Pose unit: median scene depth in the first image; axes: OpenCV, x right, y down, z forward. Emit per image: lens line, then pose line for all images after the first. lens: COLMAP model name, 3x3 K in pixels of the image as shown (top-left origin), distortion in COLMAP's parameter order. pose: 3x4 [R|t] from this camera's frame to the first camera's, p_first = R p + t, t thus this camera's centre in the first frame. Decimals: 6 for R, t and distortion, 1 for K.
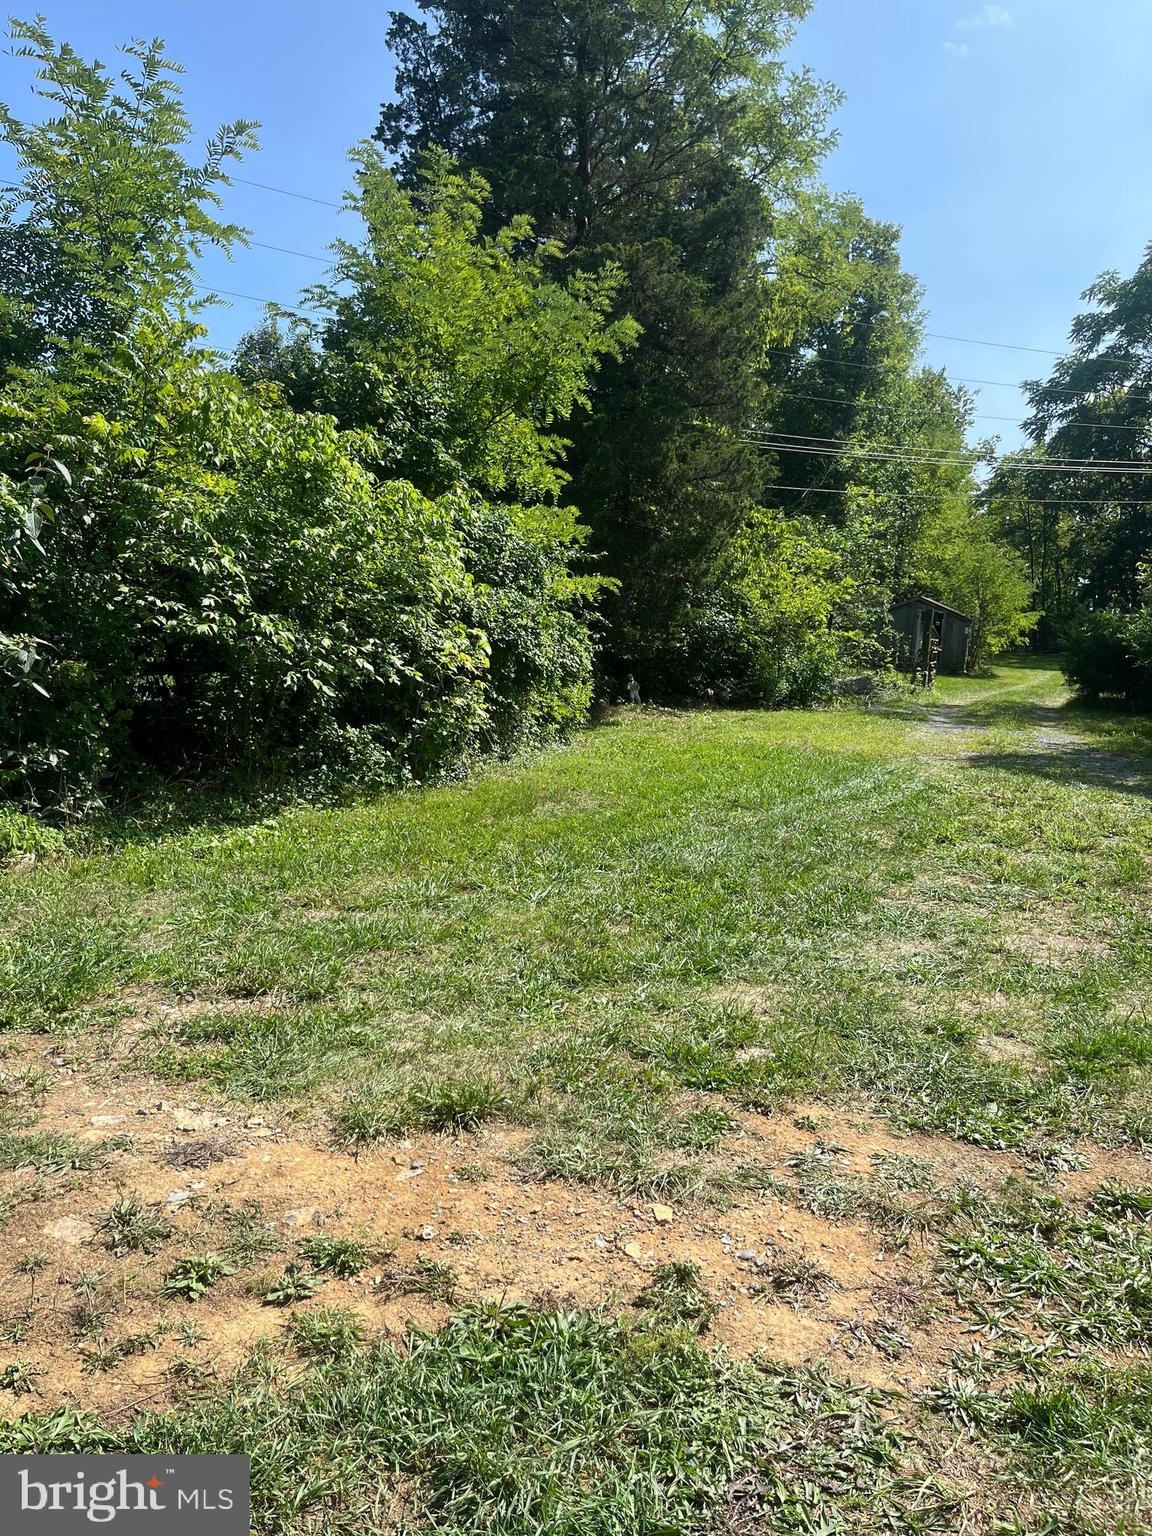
lens RADIAL K [[1176.2, 0, 576.0], [0, 1176.2, 768.0], [0, 0, 1]] dist [0.072287, -0.097853]
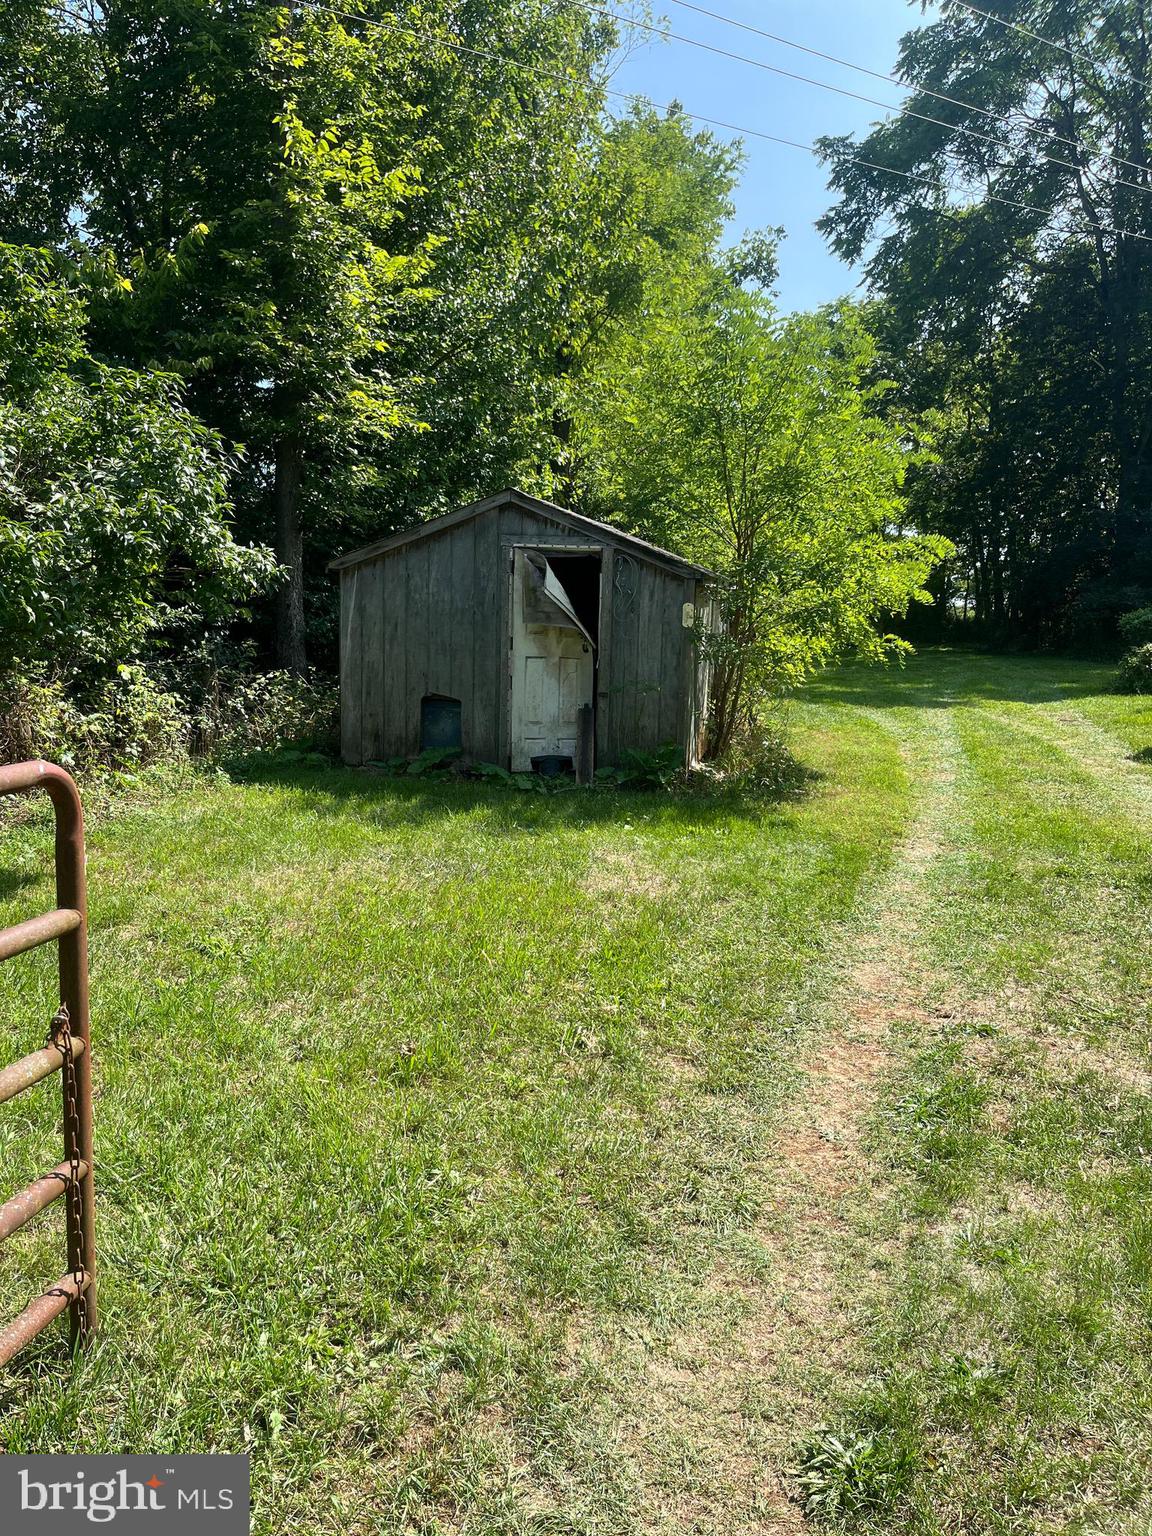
lens RADIAL K [[1147.4, 0, 576.0], [0, 1147.4, 768.0], [0, 0, 1]] dist [0.077221, -0.078017]
pose [[0.987181, -0.048546, 0.152042, 0.480115], [0.046894, 0.998796, 0.014432, -0.158215], [-0.152559, -0.007117, 0.988269, 1.365802]]
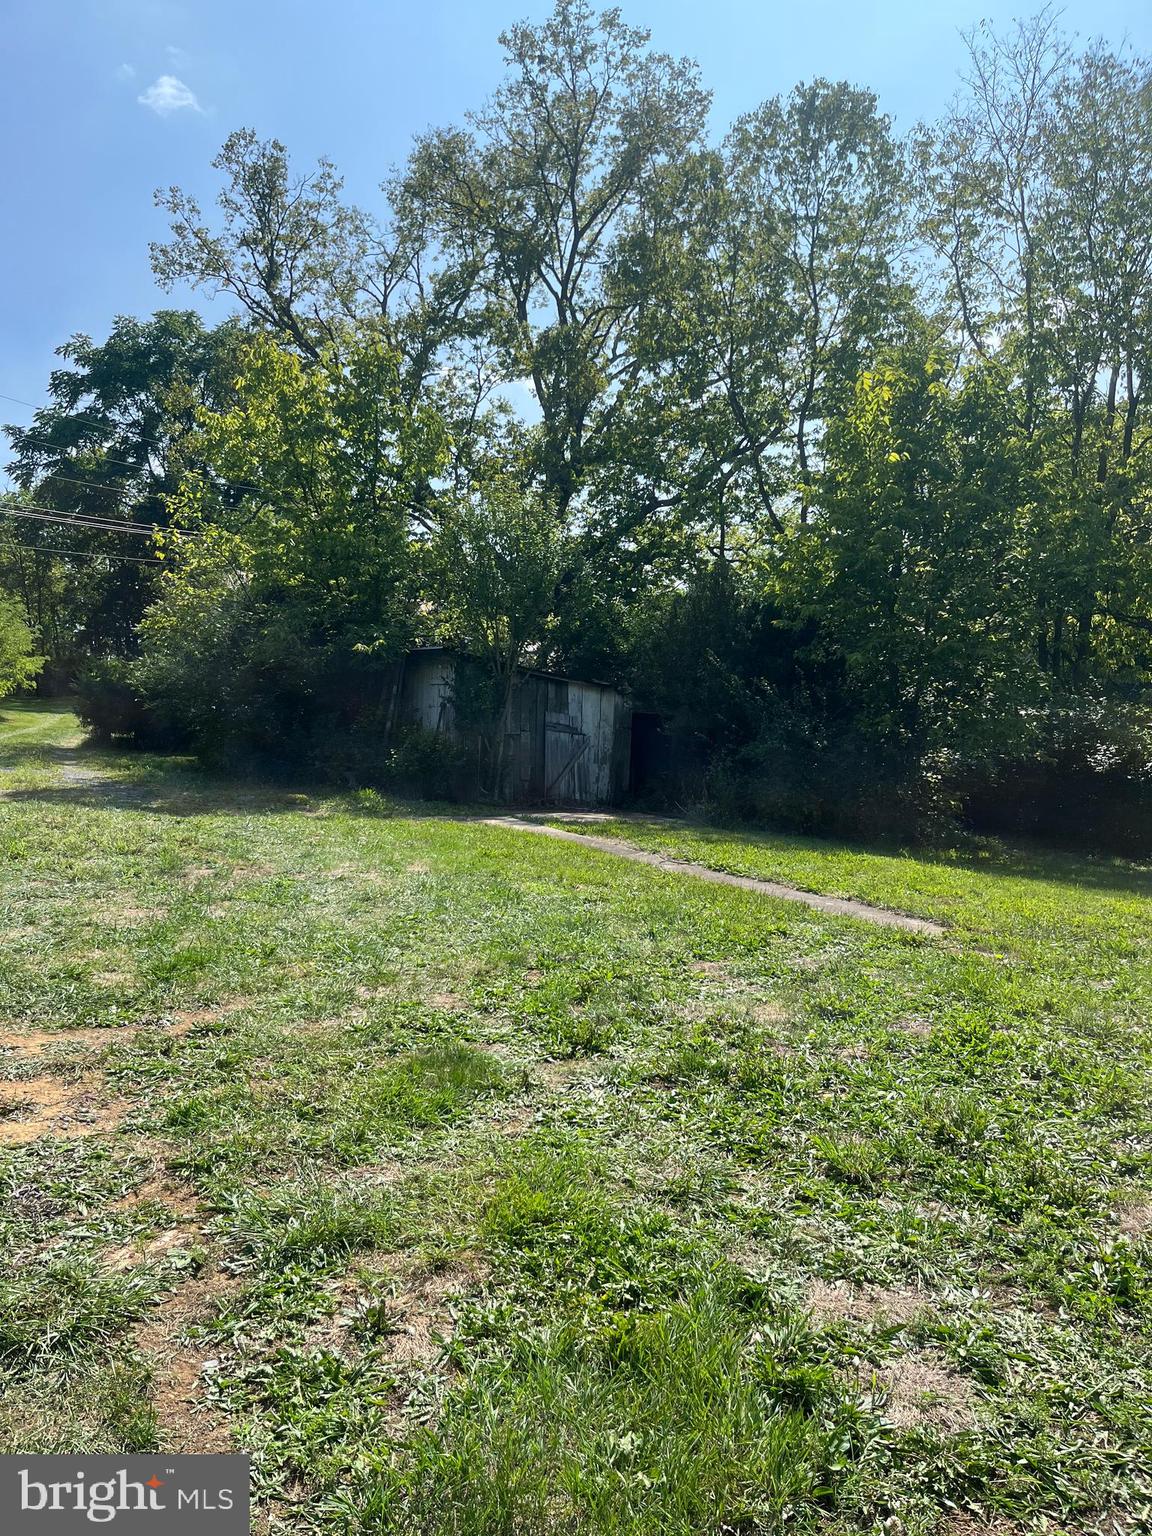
lens RADIAL K [[1158.7, 0, 572.6], [0, 1158.7, 820.4], [0, 0, 1]] dist [0.048934, -0.089526]
pose [[0.697892, -0.071271, 0.712648, -0.037334], [0.064794, 0.997239, 0.036280, 0.005982], [-0.713266, 0.020856, 0.700583, -0.058884]]
